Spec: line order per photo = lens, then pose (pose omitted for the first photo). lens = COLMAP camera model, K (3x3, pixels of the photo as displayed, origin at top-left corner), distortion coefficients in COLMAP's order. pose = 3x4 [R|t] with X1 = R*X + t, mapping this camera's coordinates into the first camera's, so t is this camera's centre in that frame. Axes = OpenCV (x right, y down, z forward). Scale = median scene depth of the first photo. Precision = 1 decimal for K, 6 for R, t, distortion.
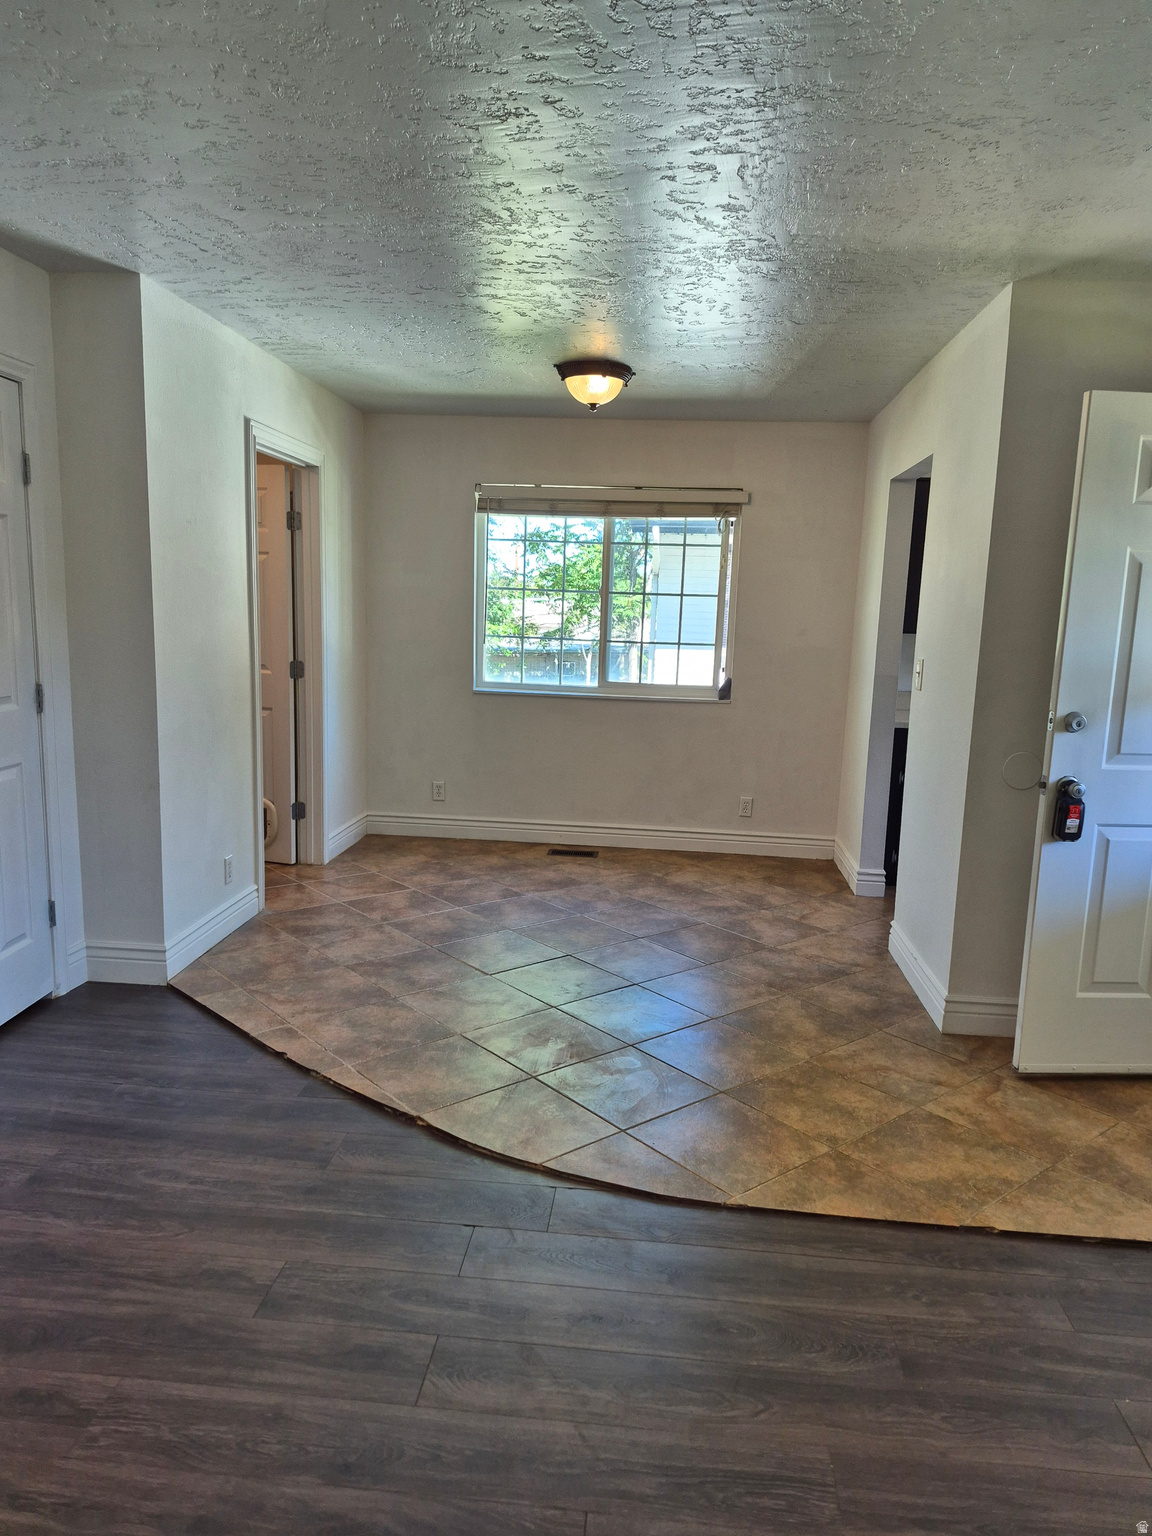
lens RADIAL K [[1079.9, 0, 575.7], [0, 1079.9, 769.2], [0, 0, 1]] dist [0.055449, -0.010748]
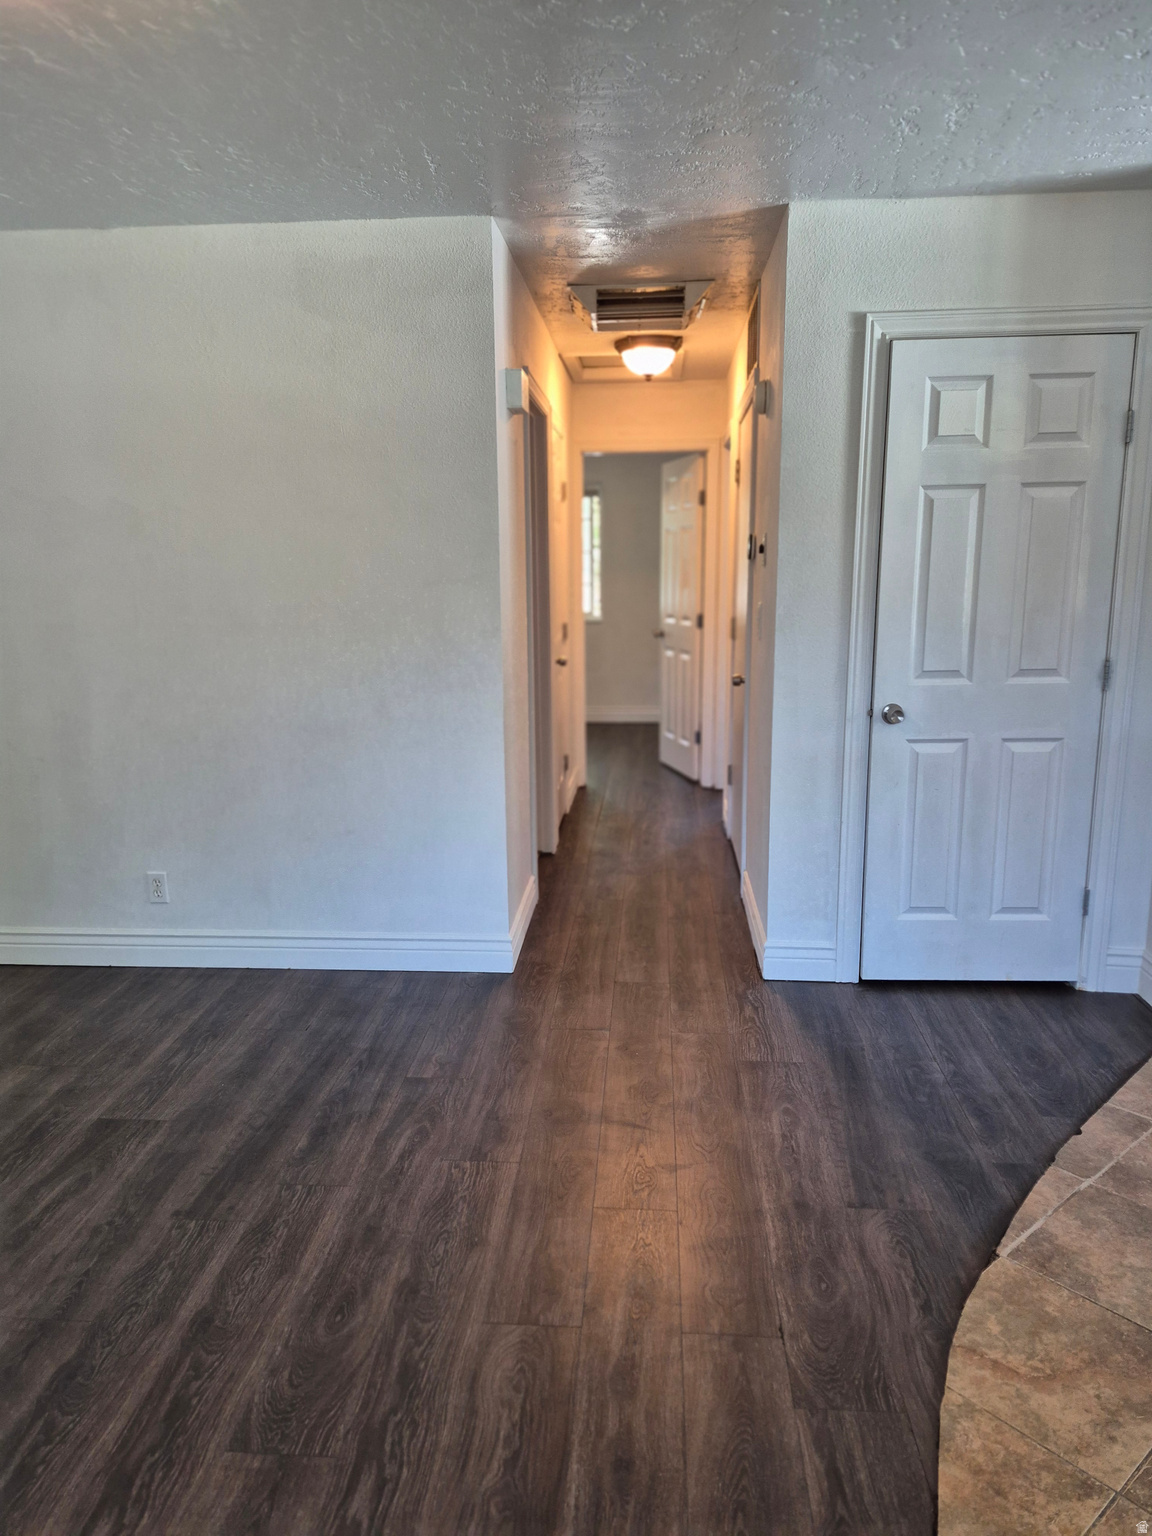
lens RADIAL K [[1079.9, 0, 579.6], [0, 1079.9, 766.6], [0, 0, 1]] dist [0.055449, -0.010748]
pose [[0.021510, 0.156871, -0.987385, 0.439982], [-0.143617, 0.977855, 0.152229, -0.066066], [0.989399, 0.138531, 0.043563, 0.521906]]
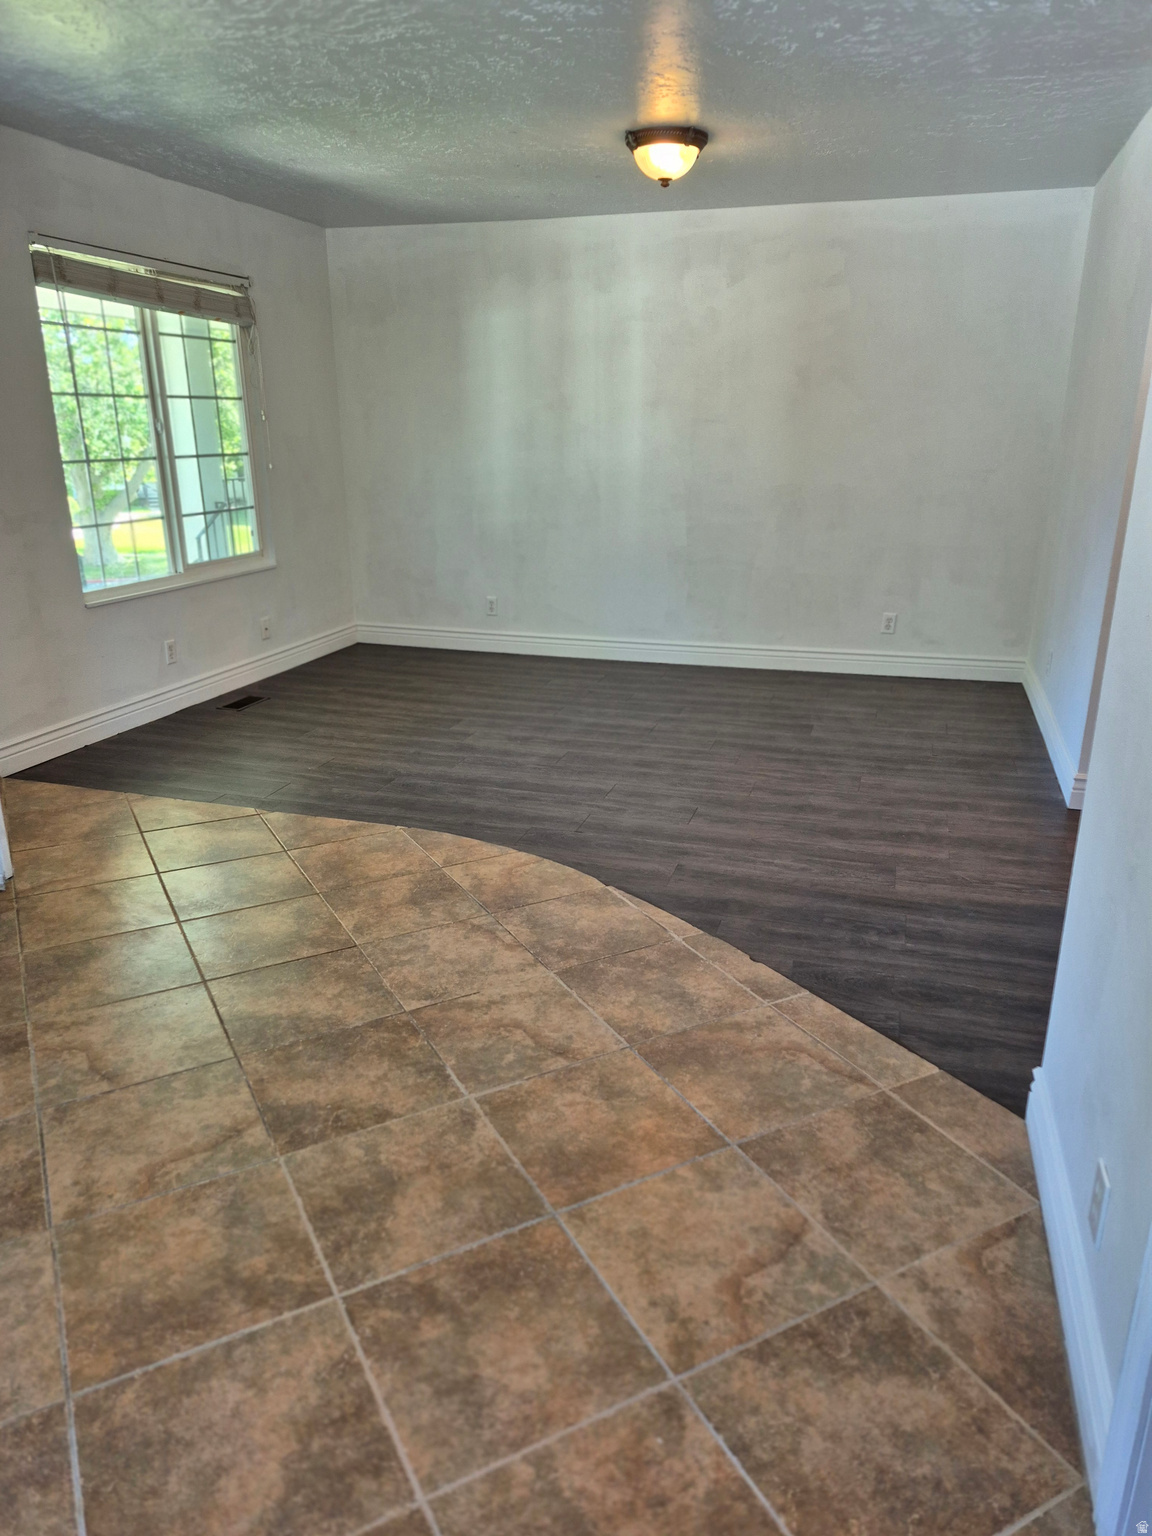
lens RADIAL K [[1079.9, 0, 576.6], [0, 1079.9, 772.7], [0, 0, 1]] dist [0.055449, -0.010748]
pose [[-0.979541, -0.096421, 0.176642, -0.246681], [-0.005651, 0.890580, 0.454792, -0.243832], [-0.201166, 0.444489, -0.872904, 1.584187]]
